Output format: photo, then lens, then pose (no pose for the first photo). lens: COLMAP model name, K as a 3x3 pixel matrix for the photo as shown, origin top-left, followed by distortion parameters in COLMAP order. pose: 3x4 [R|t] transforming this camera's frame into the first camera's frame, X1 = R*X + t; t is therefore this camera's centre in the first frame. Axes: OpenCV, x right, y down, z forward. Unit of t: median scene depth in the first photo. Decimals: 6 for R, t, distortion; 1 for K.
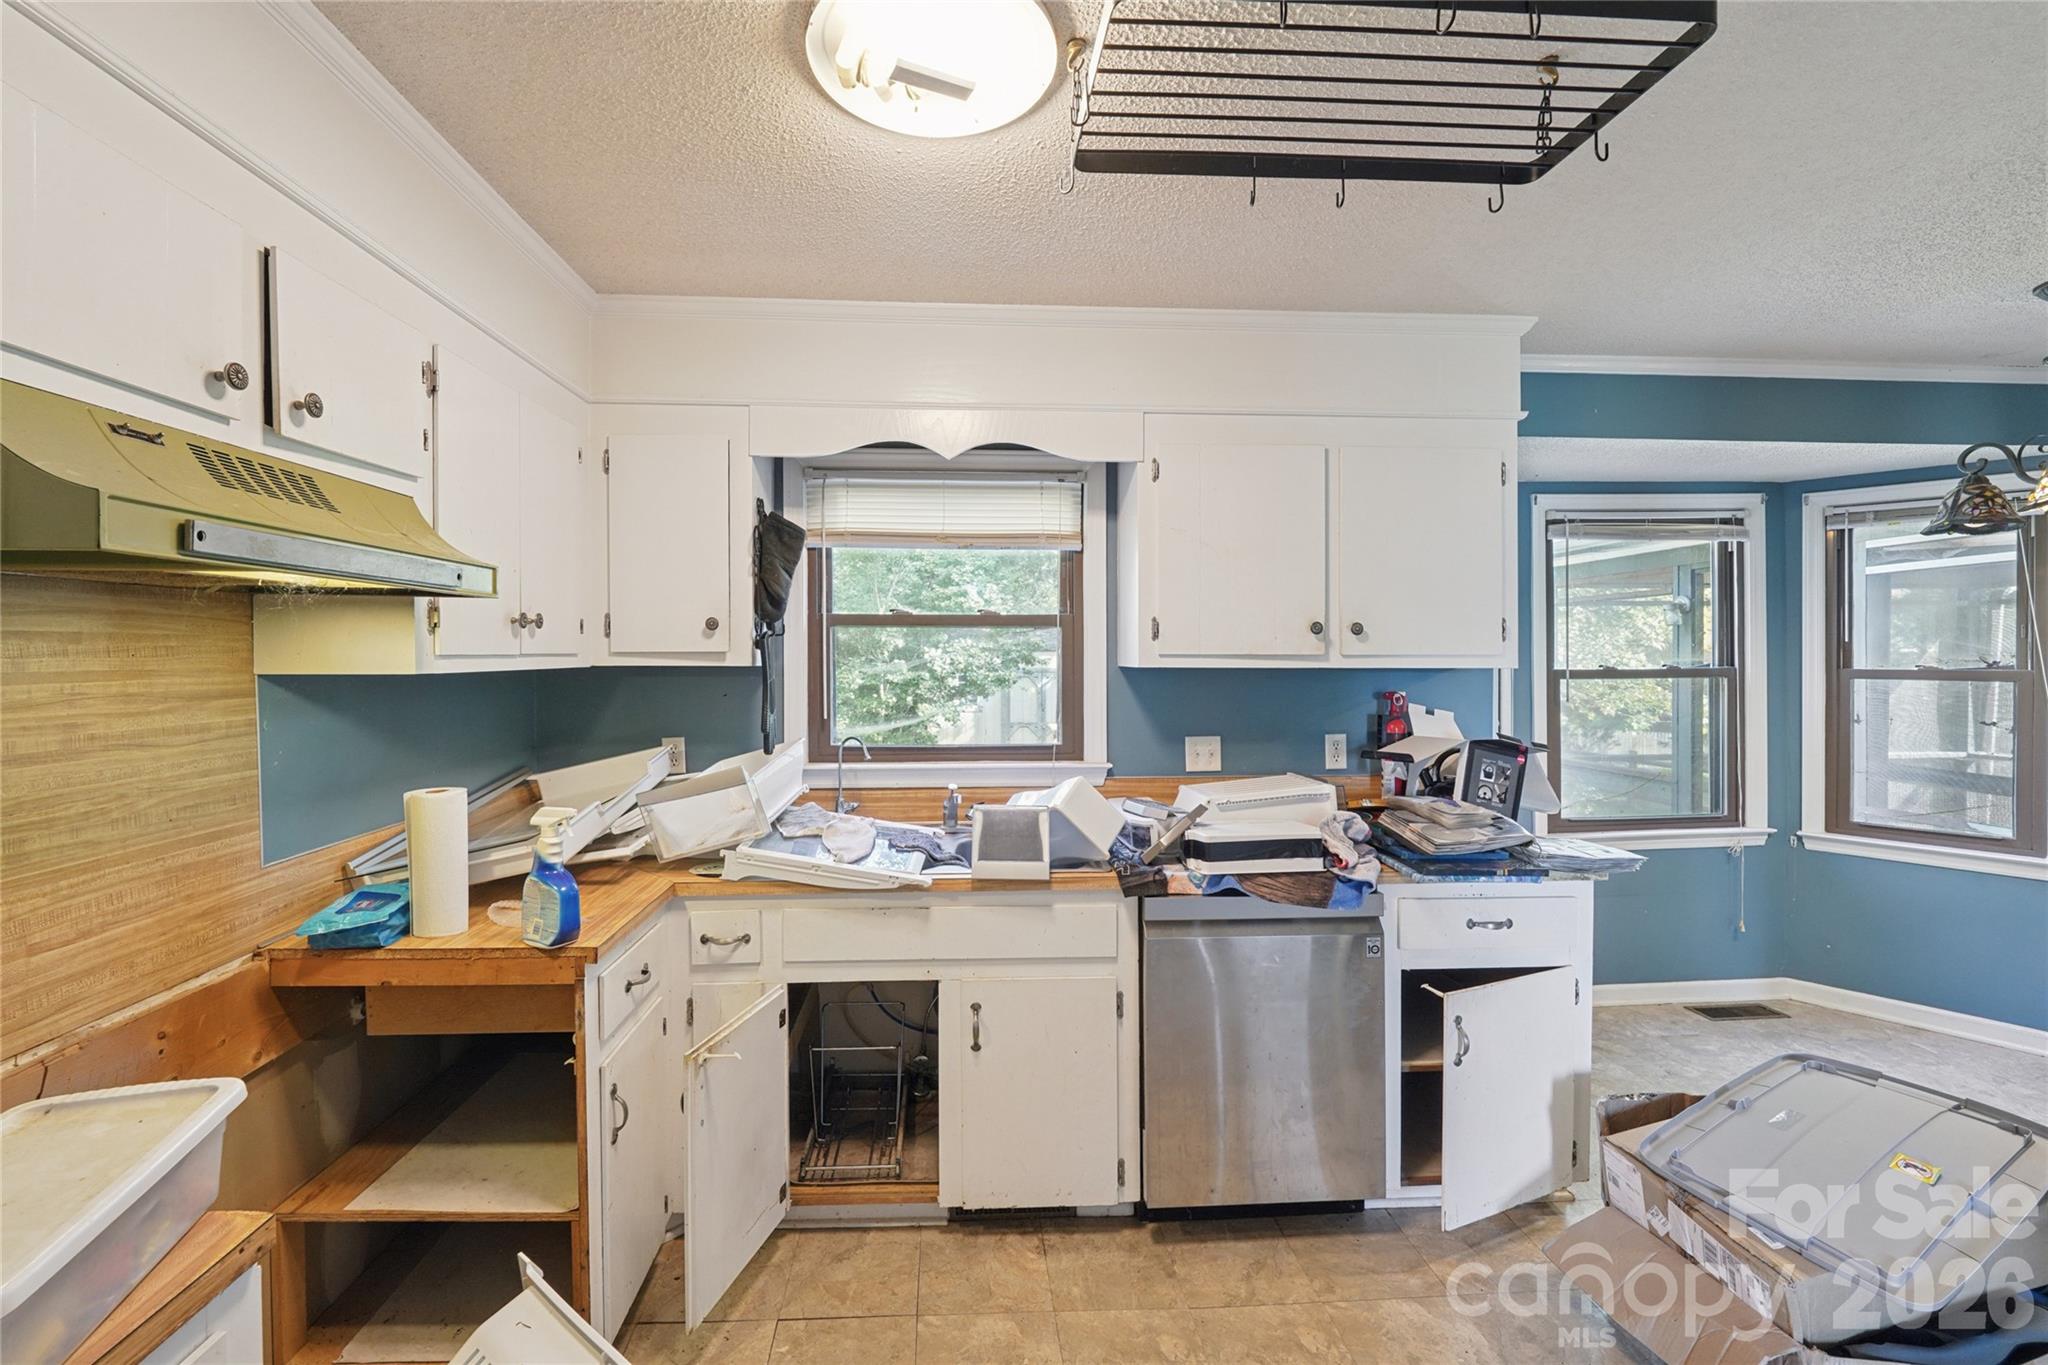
lens RADIAL K [[848.7, 0, 1001.8], [0, 848.7, 658.6], [0, 0, 1]] dist [-0.005634, -0.001911]
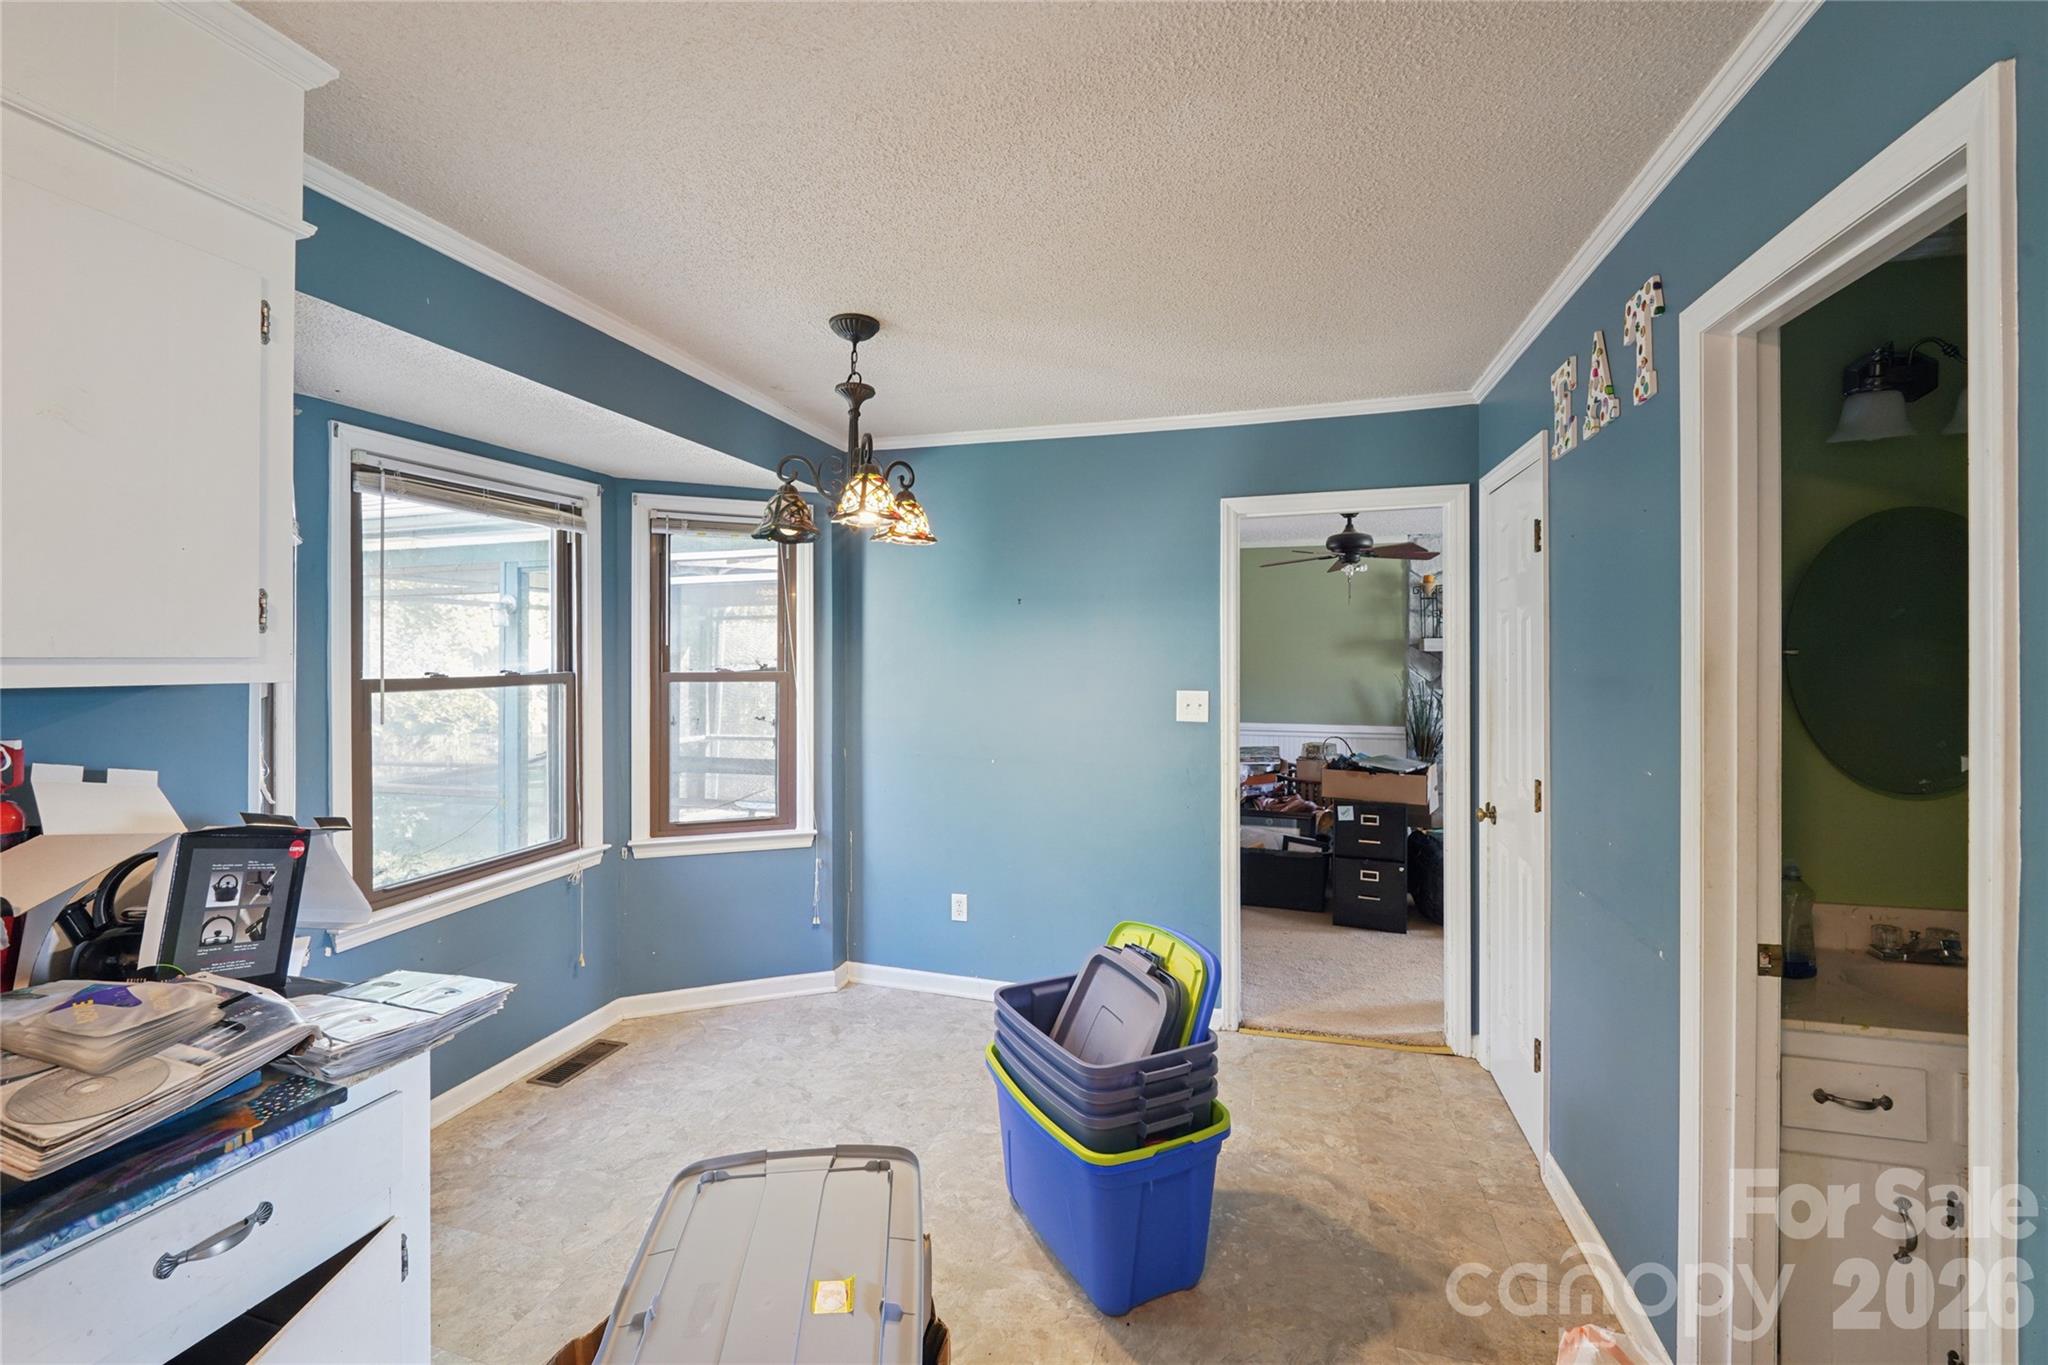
lens RADIAL K [[848.7, 0, 987.4], [0, 848.7, 653.1], [0, 0, 1]] dist [-0.005634, -0.001911]
pose [[0.351782, 0.006877, 0.936057, 0.289432], [0.004218, 0.999951, -0.008932, -0.000423], [-0.936073, 0.007090, 0.351736, 0.436669]]
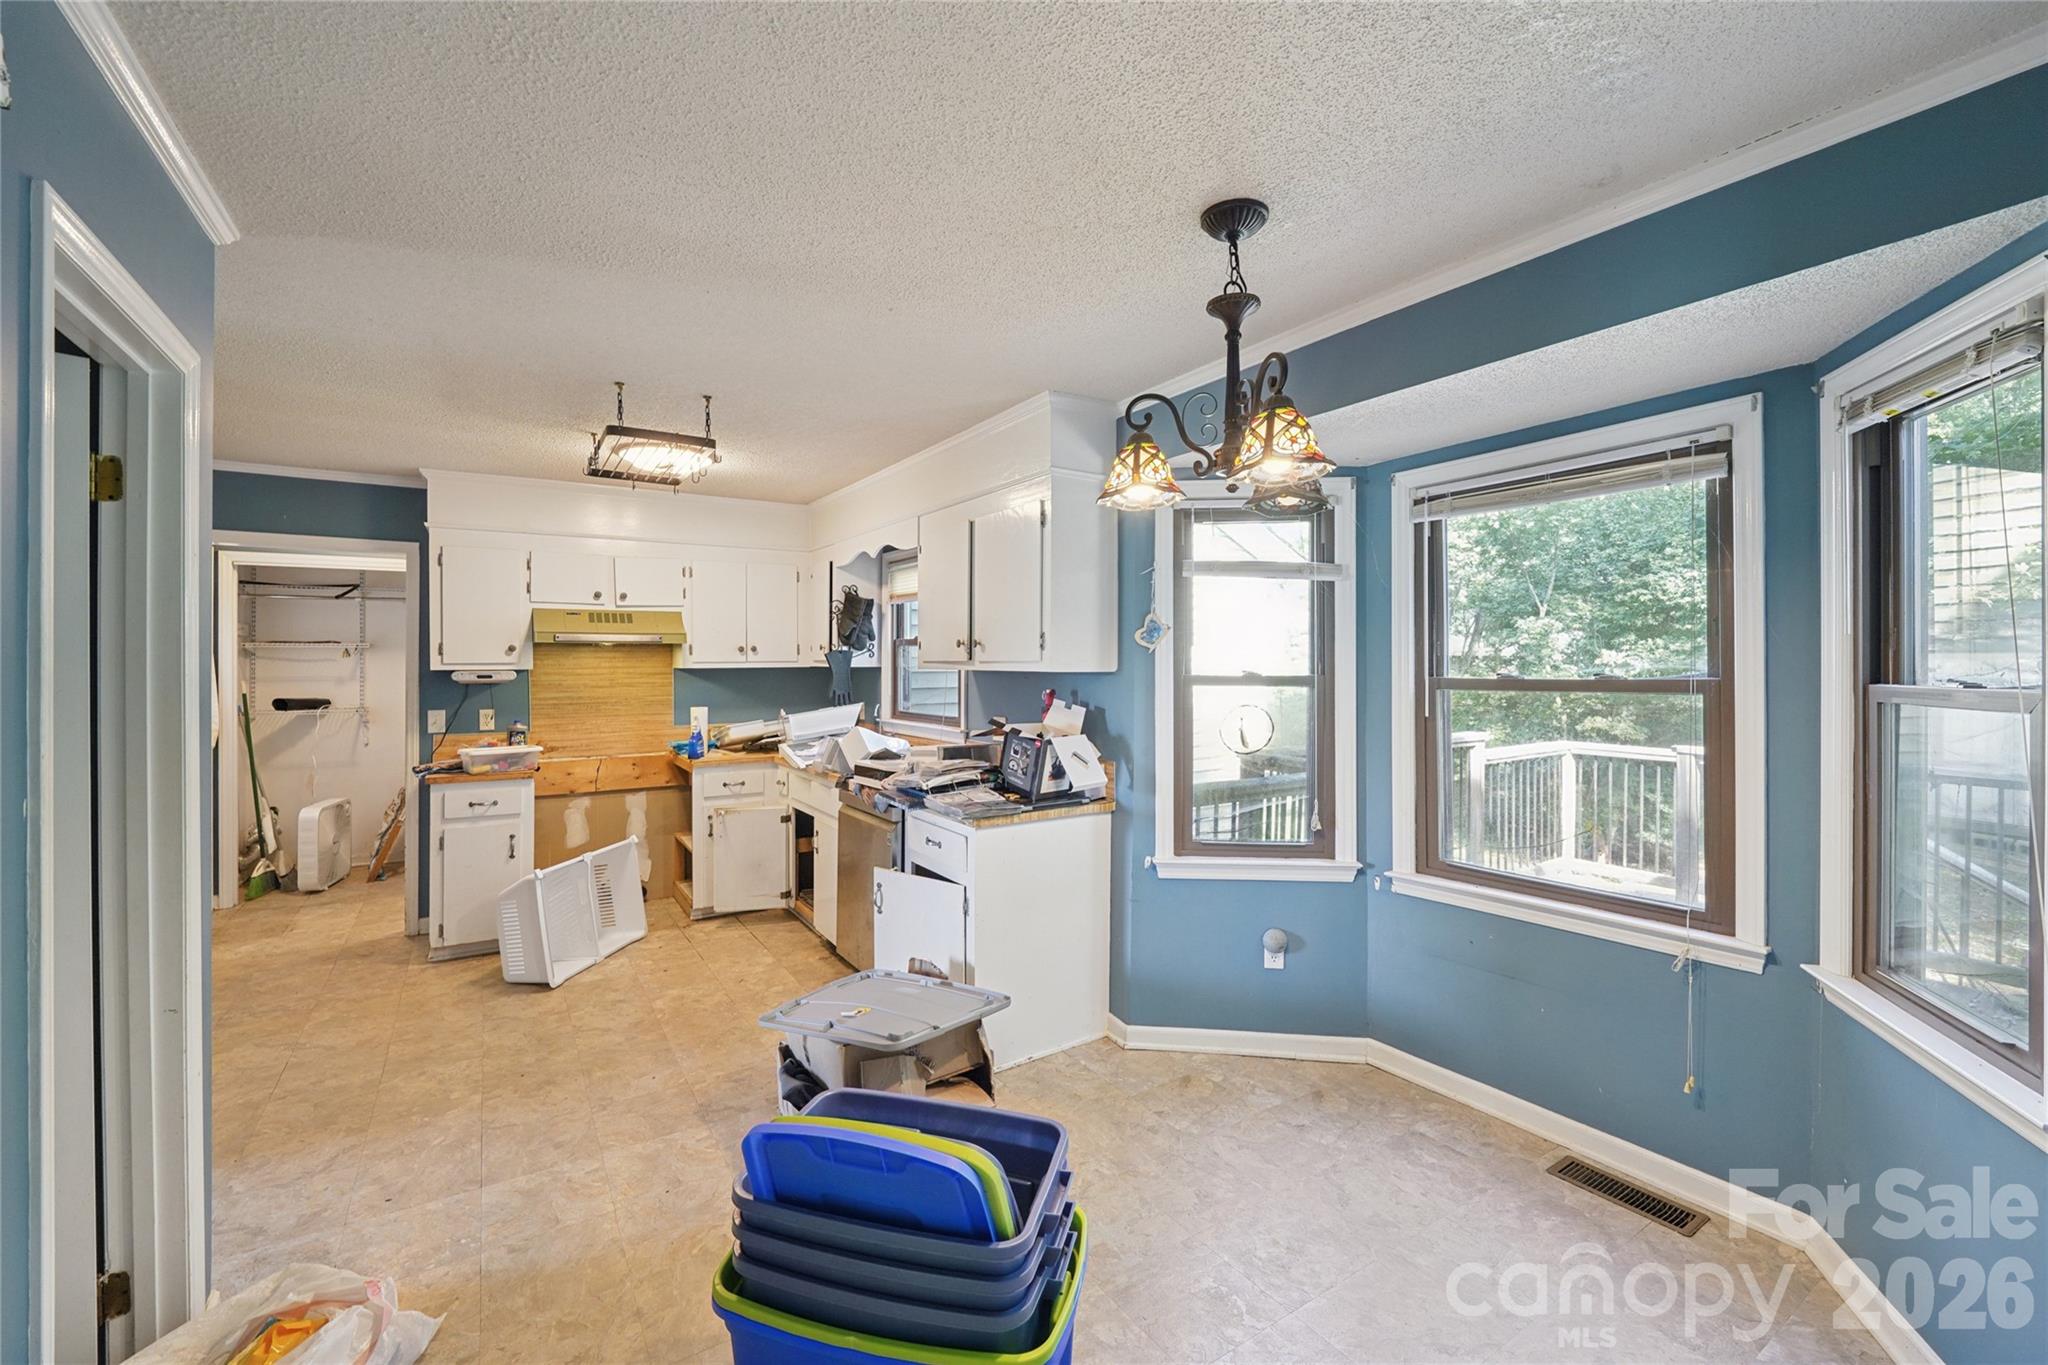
lens RADIAL K [[848.7, 0, 1013.4], [0, 848.7, 653.9], [0, 0, 1]] dist [-0.005634, -0.001911]
pose [[0.487821, -0.007490, -0.872912, 1.890545], [0.000889, 0.999967, -0.008084, -0.006085], [0.872943, 0.003168, 0.487811, 0.385225]]
